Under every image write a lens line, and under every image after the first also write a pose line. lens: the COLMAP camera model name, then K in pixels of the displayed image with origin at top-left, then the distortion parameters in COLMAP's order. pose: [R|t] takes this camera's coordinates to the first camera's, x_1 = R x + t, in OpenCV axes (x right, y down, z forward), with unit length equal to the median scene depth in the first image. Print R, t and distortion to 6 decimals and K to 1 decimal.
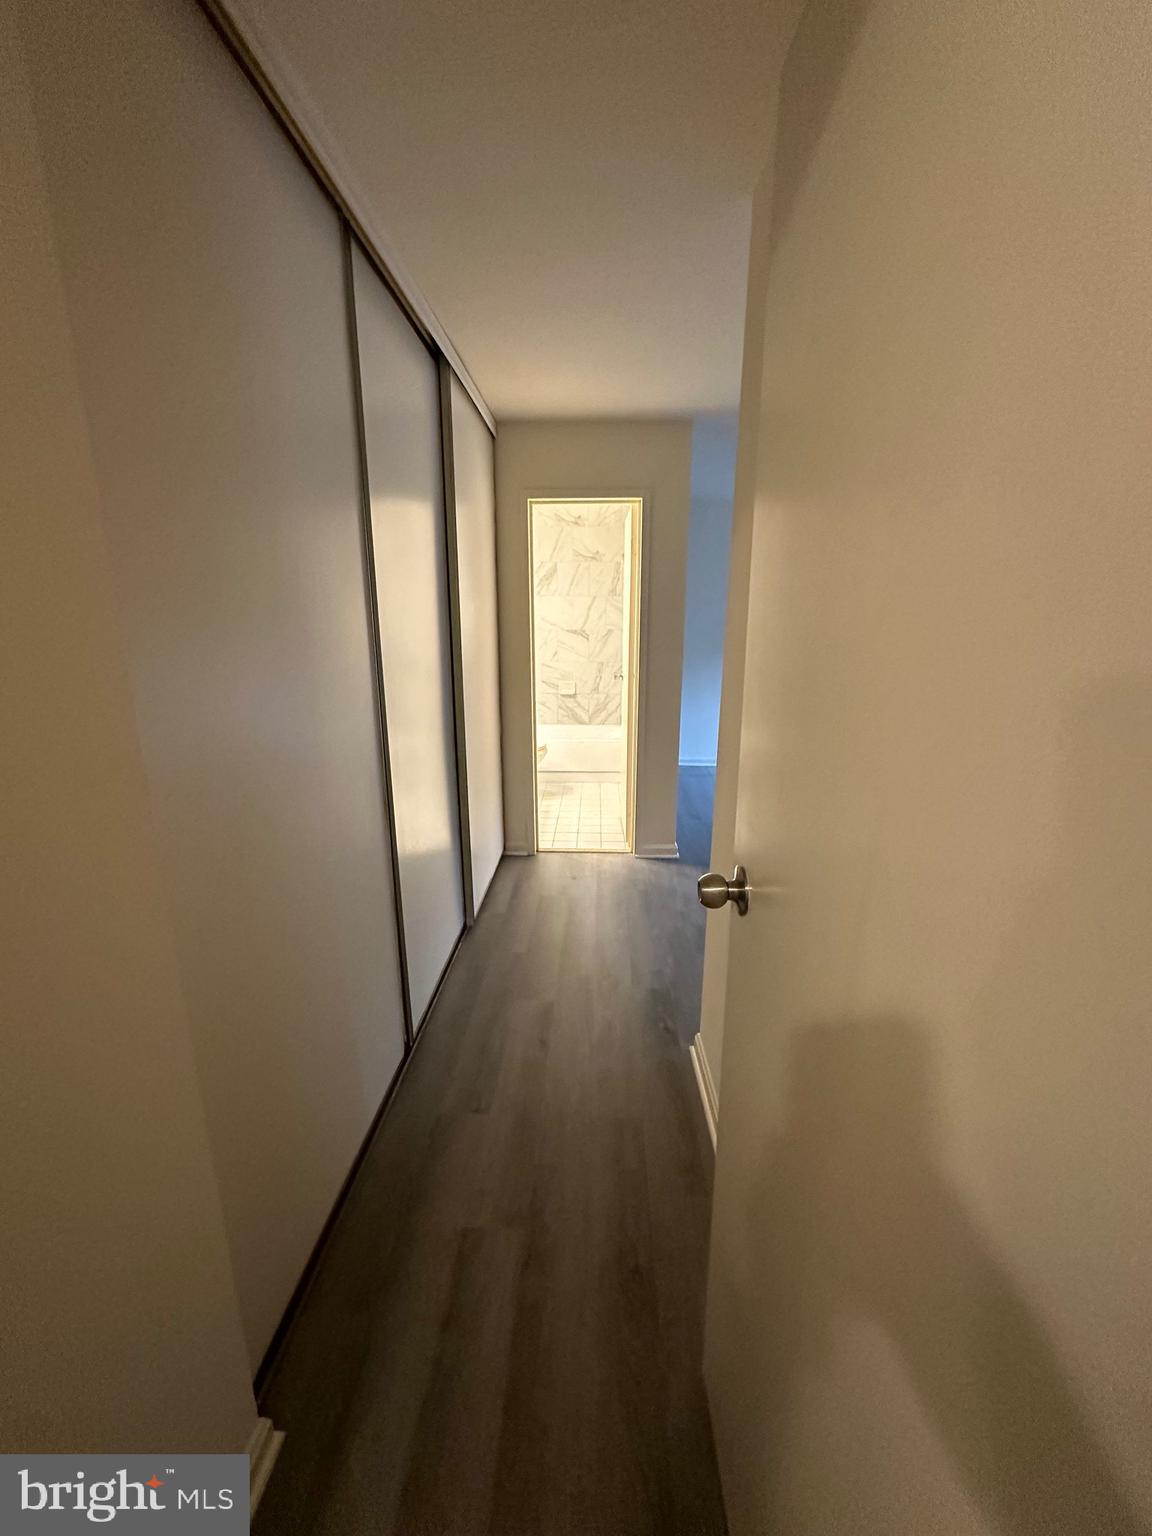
lens RADIAL K [[608.2, 0, 577.0], [0, 608.2, 764.2], [0, 0, 1]] dist [-0.006267, 0.001078]
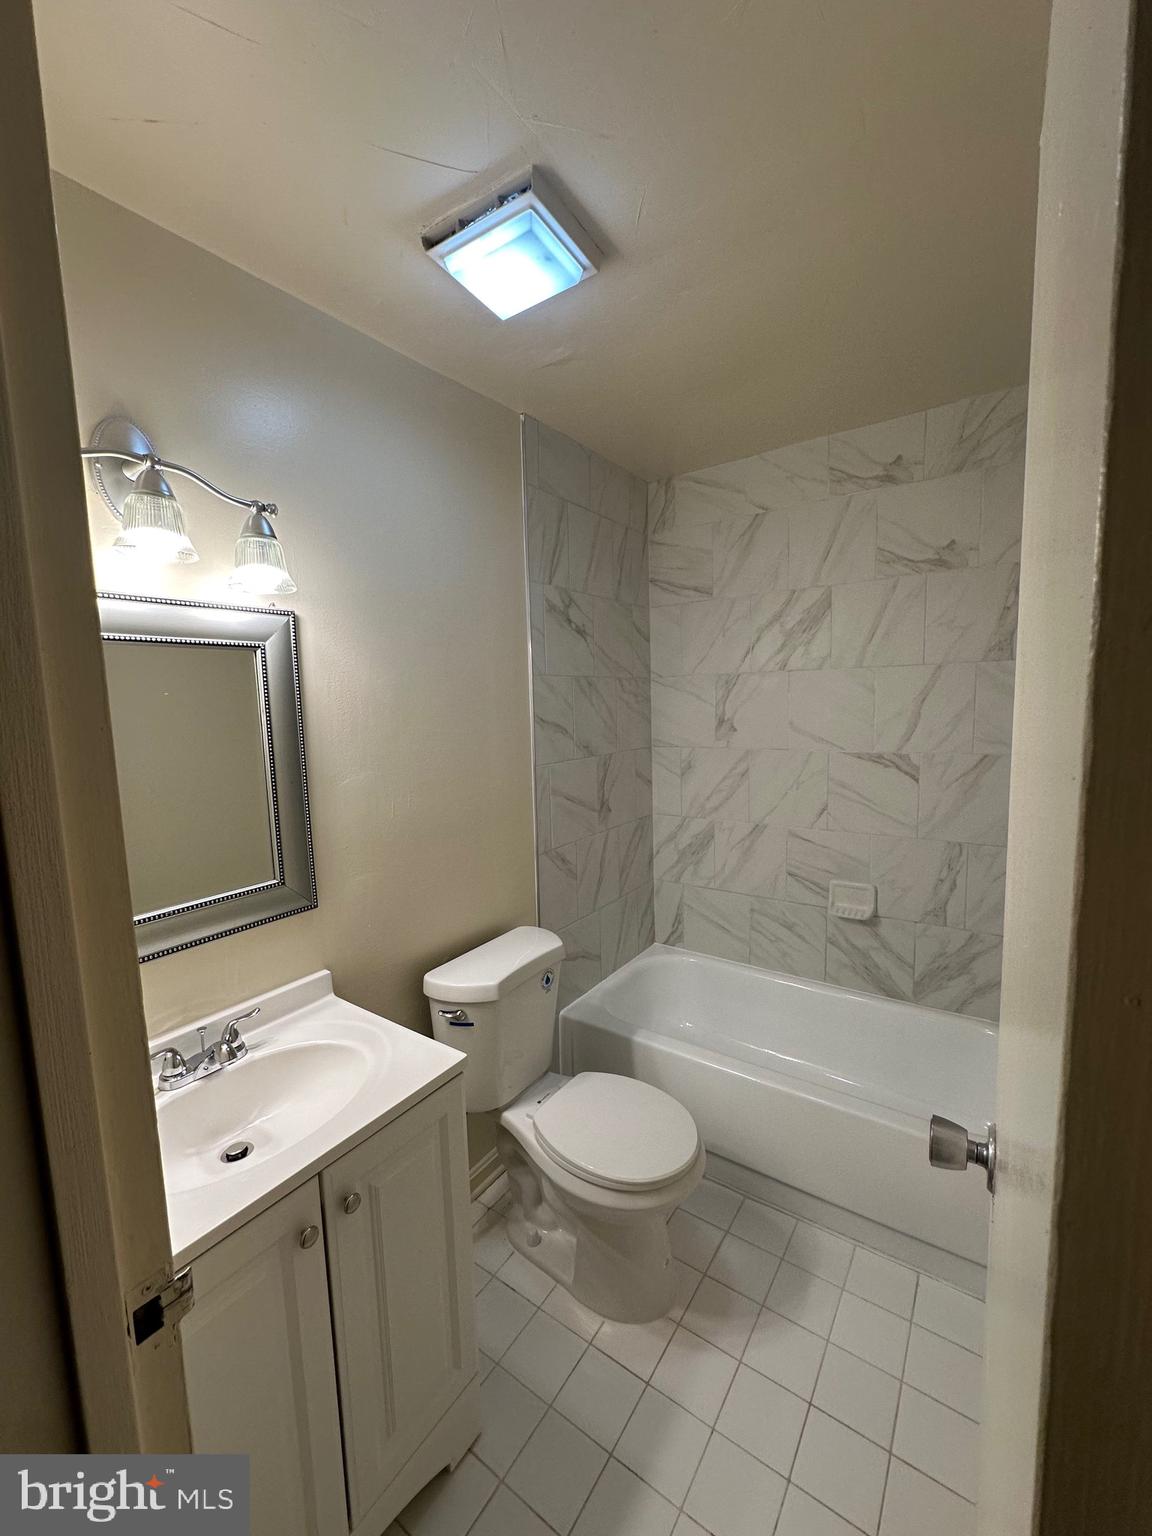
lens RADIAL K [[608.2, 0, 582.8], [0, 608.2, 766.1], [0, 0, 1]] dist [-0.006267, 0.001078]
pose [[0.837328, 0.033958, -0.545645, 0.048937], [-0.098608, 0.991081, -0.089640, -0.158264], [0.537735, 0.128863, 0.833208, 0.575834]]
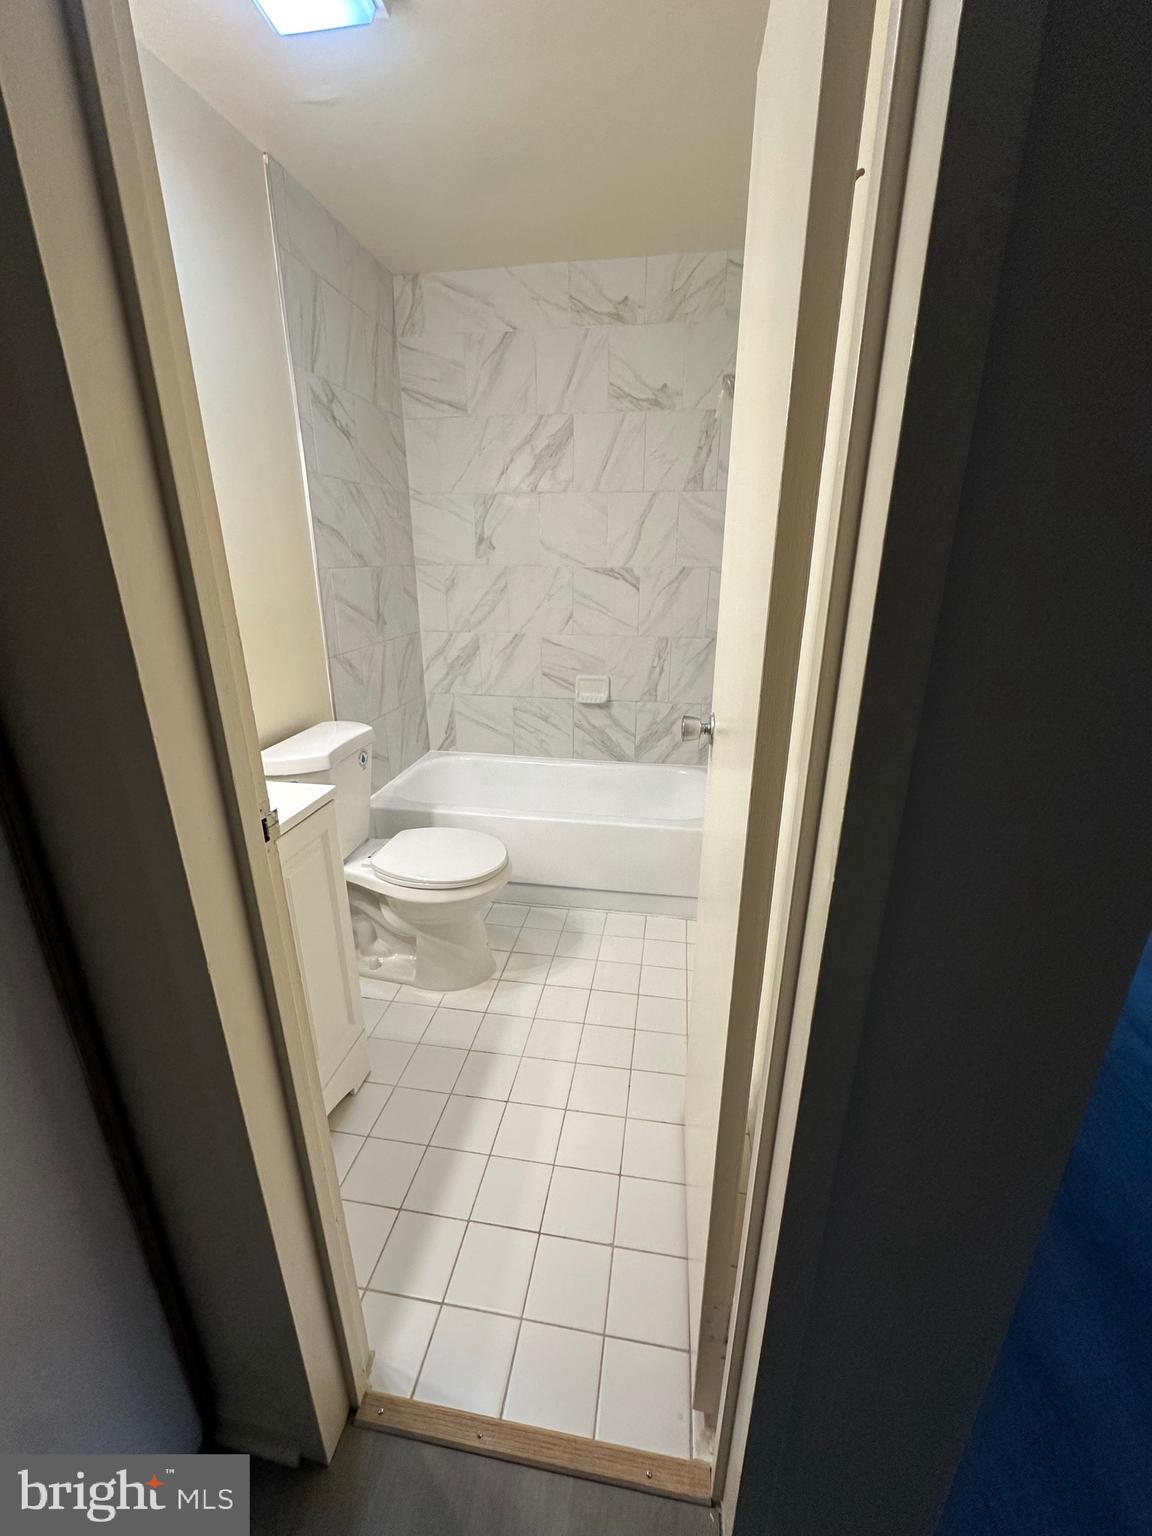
lens RADIAL K [[608.2, 0, 578.4], [0, 608.2, 765.8], [0, 0, 1]] dist [-0.006267, 0.001078]
pose [[0.992012, 0.041262, -0.119204, 0.034013], [-0.029708, 0.994829, 0.097125, -0.111332], [0.122595, -0.092808, 0.988108, 0.509314]]
